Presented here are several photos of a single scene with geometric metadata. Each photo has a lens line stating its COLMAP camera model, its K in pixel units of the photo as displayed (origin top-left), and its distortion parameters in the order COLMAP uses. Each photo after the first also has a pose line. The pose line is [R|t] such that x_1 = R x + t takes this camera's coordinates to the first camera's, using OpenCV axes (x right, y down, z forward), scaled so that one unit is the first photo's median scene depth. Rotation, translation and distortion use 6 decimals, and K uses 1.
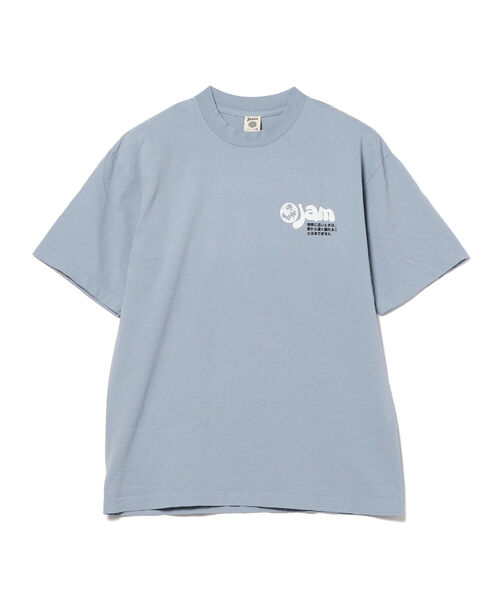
lens RADIAL K [[1598.8, 0, 250.0], [0, 1598.8, 300.0], [0, 0, 1]] dist [-0.247166, 0.000000]
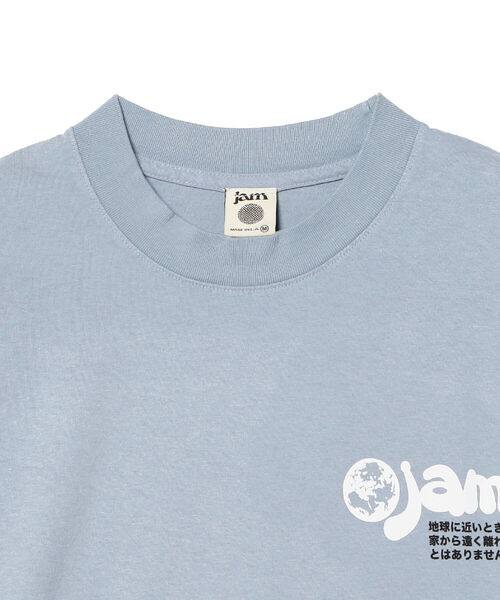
lens RADIAL K [[2026.1, 0, 250.0], [0, 2026.1, 300.0], [0, 0, 1]] dist [0.009648, 0.000000]
pose [[0.999499, -0.016359, 0.027077, -0.009810], [0.018441, 0.996742, -0.078519, -0.061123], [-0.025704, 0.078979, 0.996545, 0.596854]]
